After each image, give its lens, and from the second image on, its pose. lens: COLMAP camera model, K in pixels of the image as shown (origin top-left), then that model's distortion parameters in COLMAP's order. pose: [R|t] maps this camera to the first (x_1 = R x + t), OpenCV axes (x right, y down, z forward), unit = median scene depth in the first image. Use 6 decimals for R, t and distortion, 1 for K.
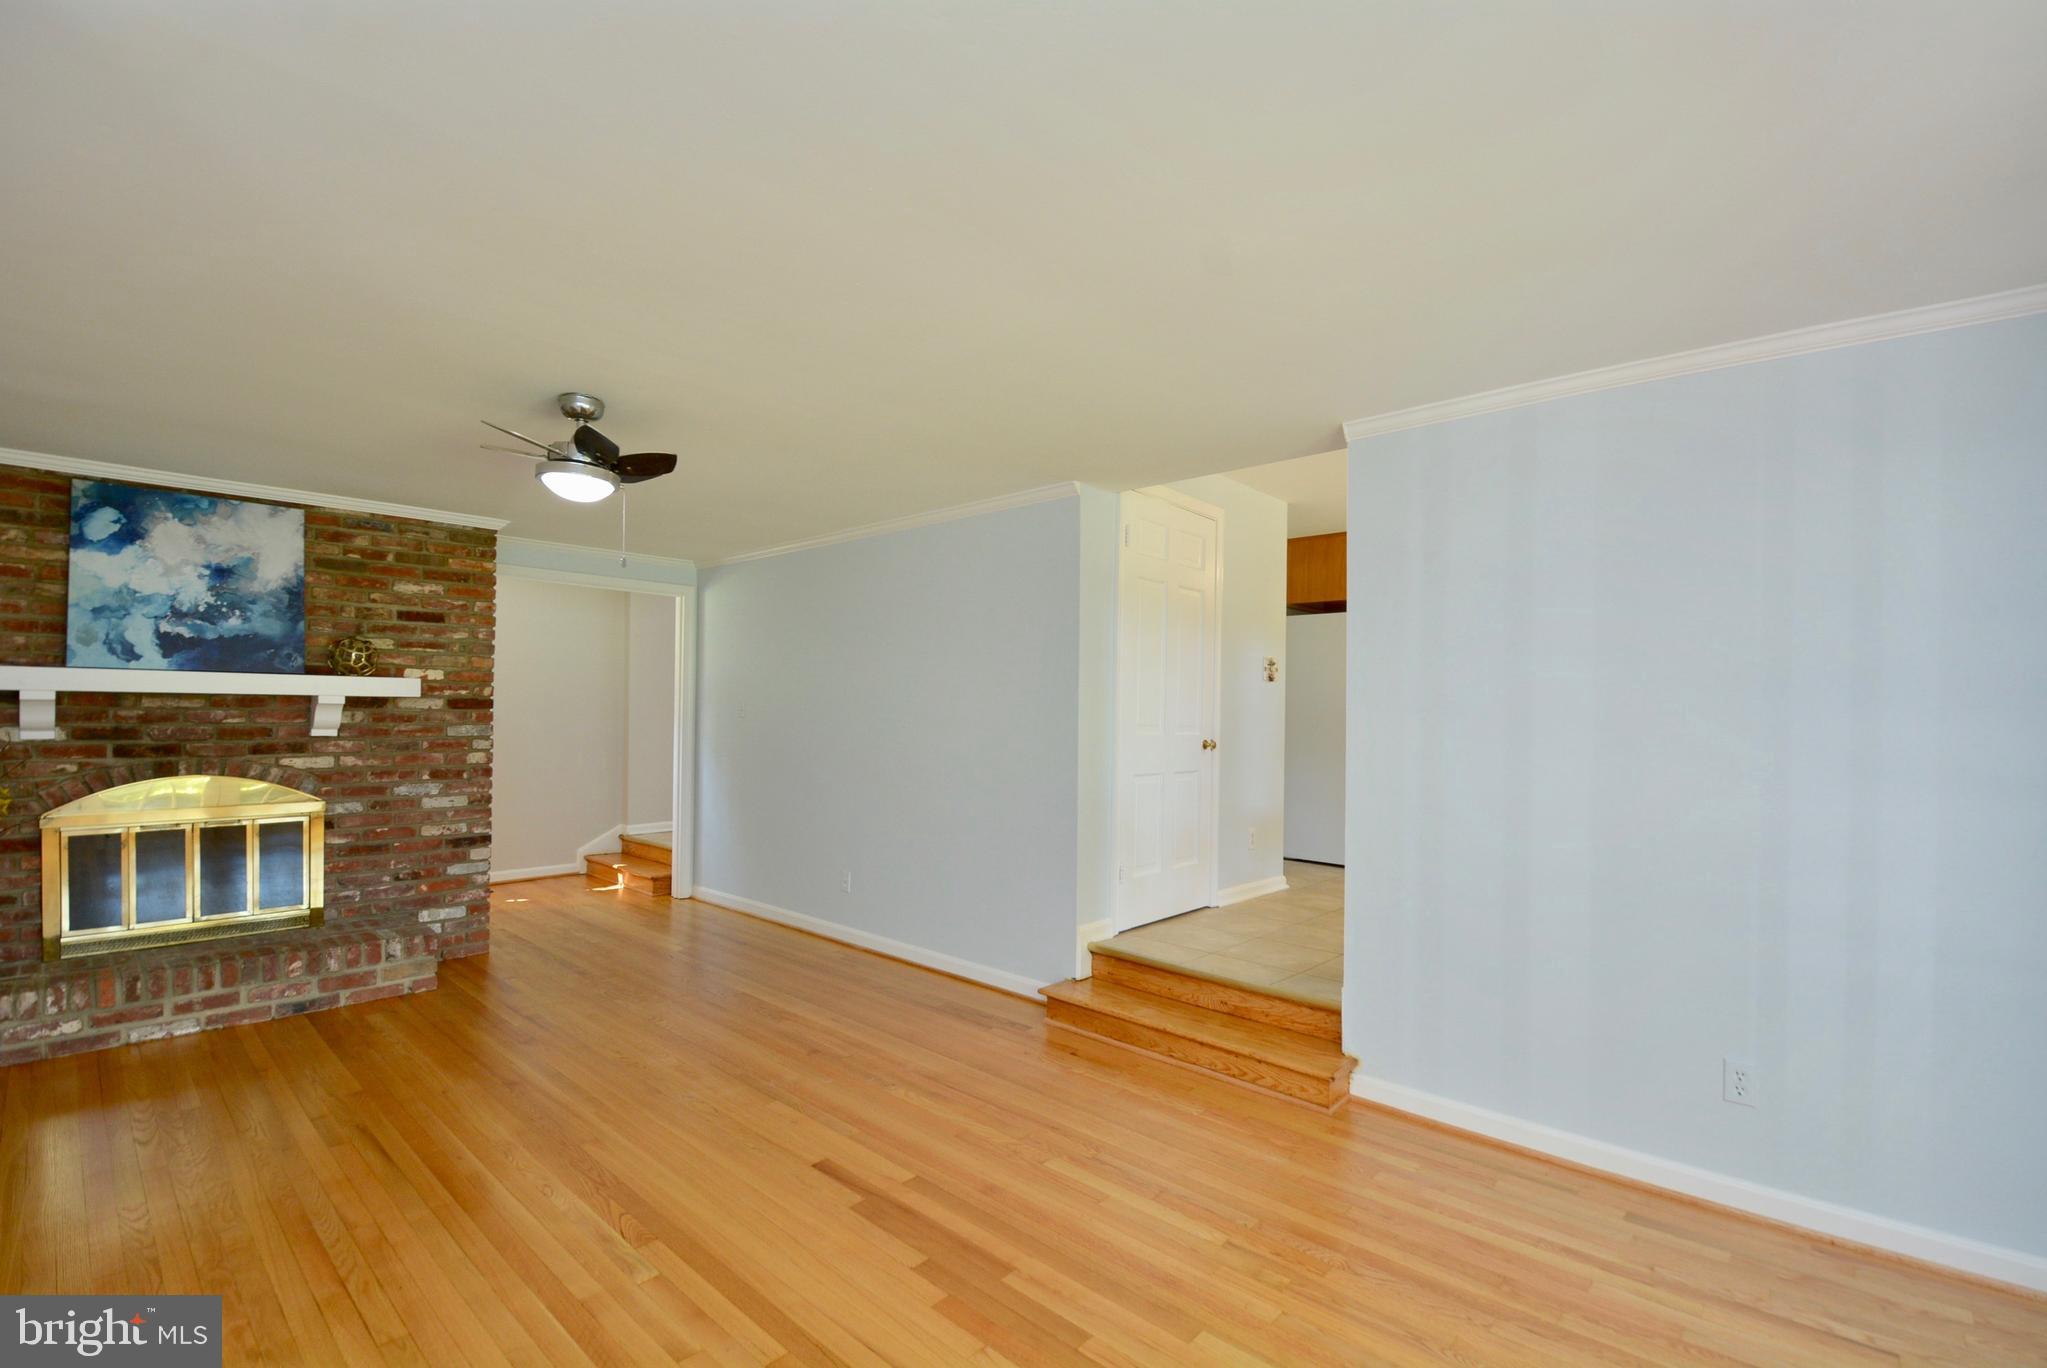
lens RADIAL K [[891.9, 0, 1046.3], [0, 891.9, 710.8], [0, 0, 1]] dist [0.016287, -0.022392]
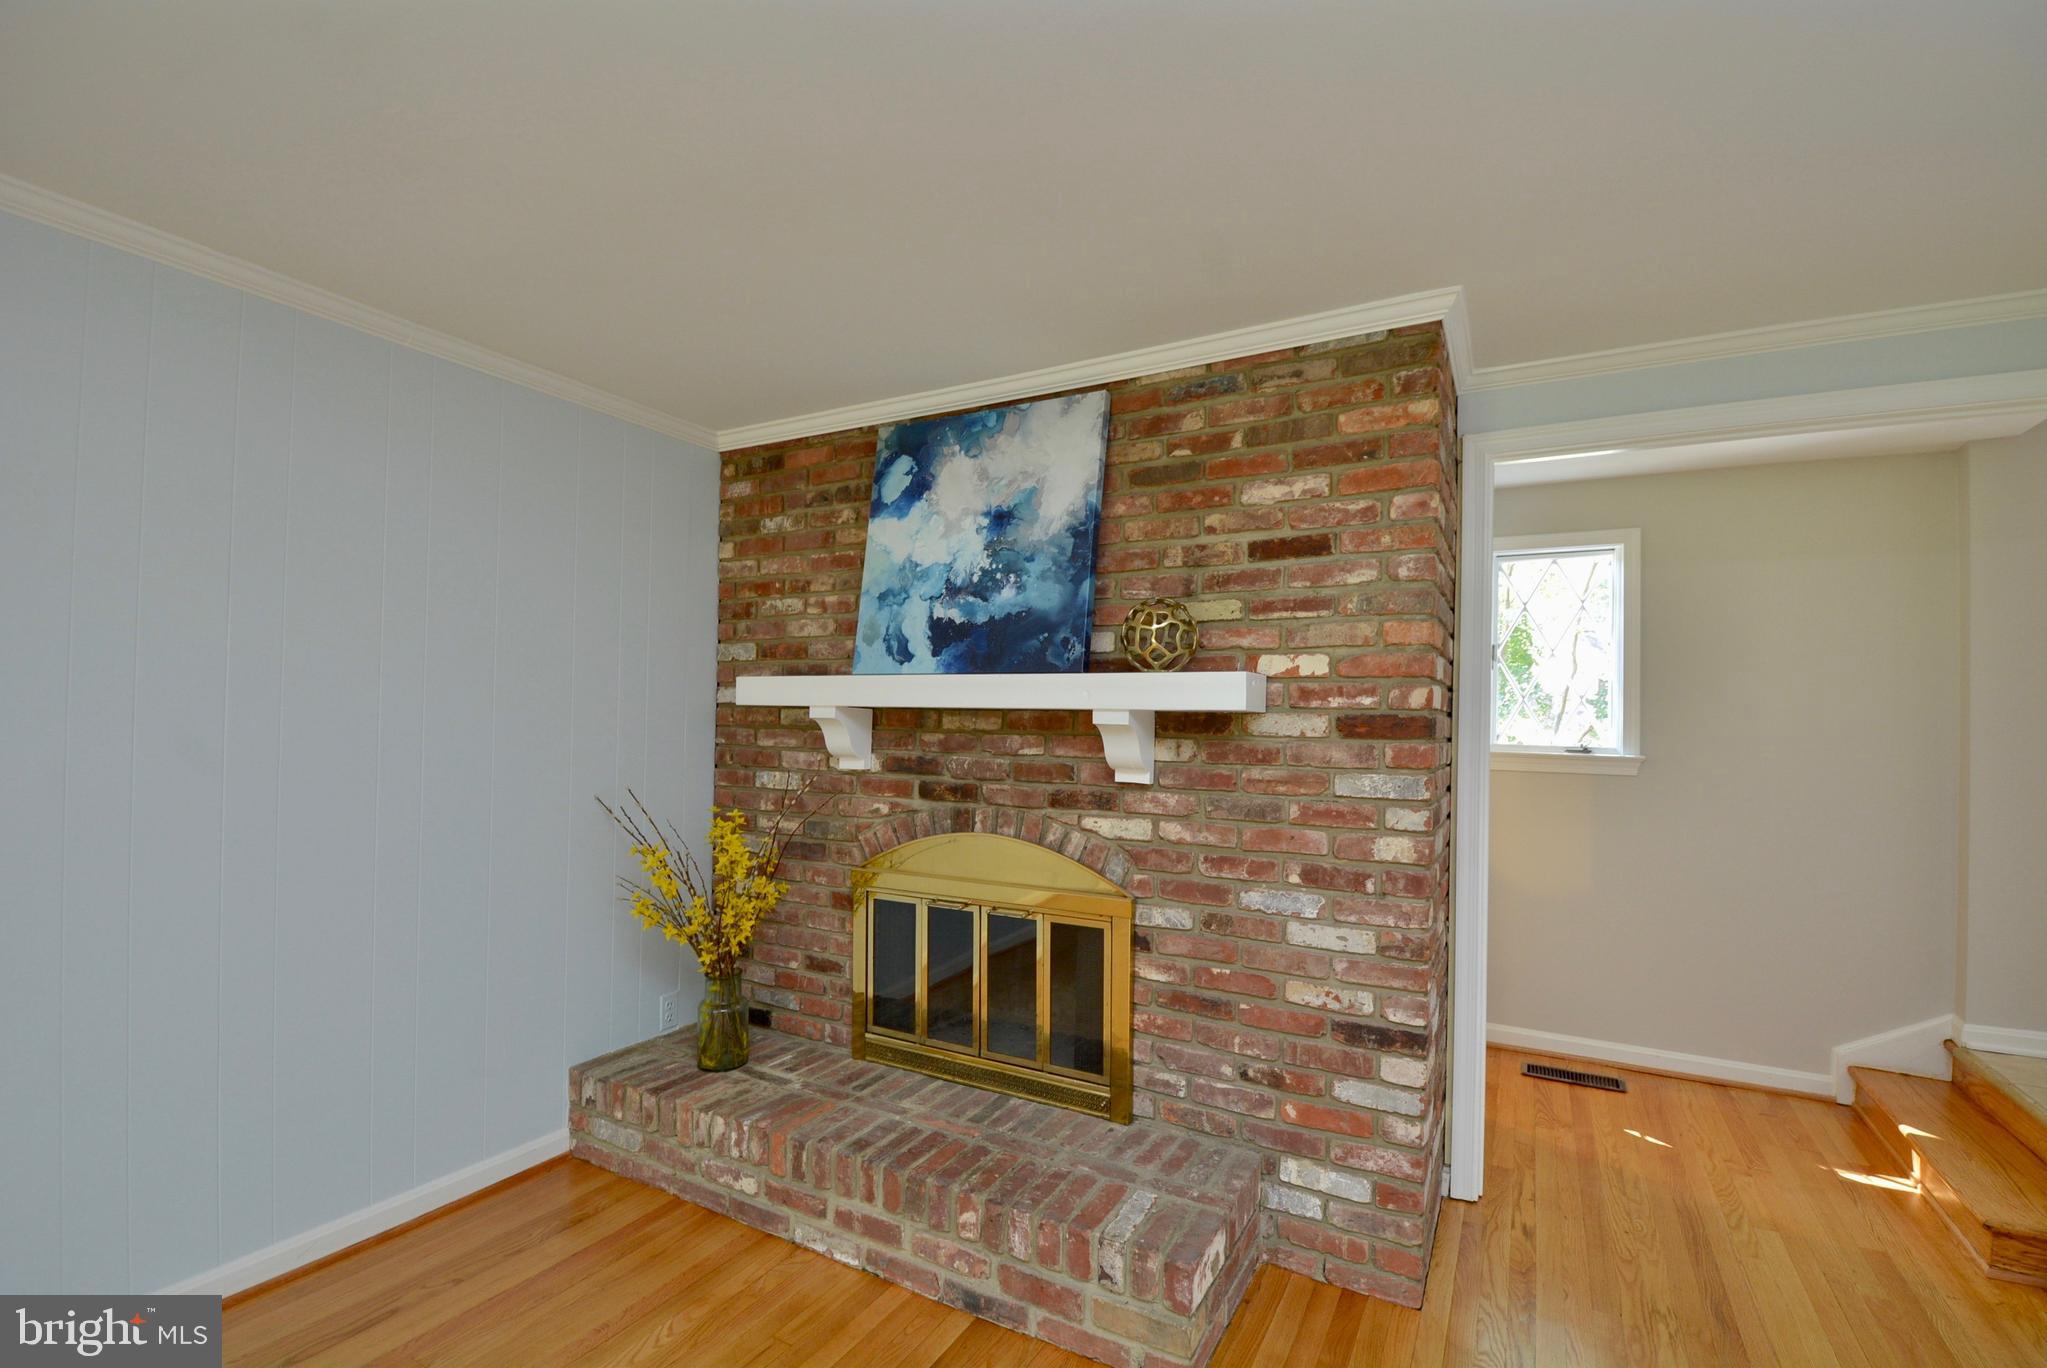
lens RADIAL K [[891.9, 0, 1046.3], [0, 891.9, 710.8], [0, 0, 1]] dist [0.016287, -0.022392]
pose [[0.231371, -0.021769, -0.972622, -0.283138], [-0.015805, 0.999534, -0.026131, -0.001556], [0.972737, 0.021419, 0.230919, 0.836708]]
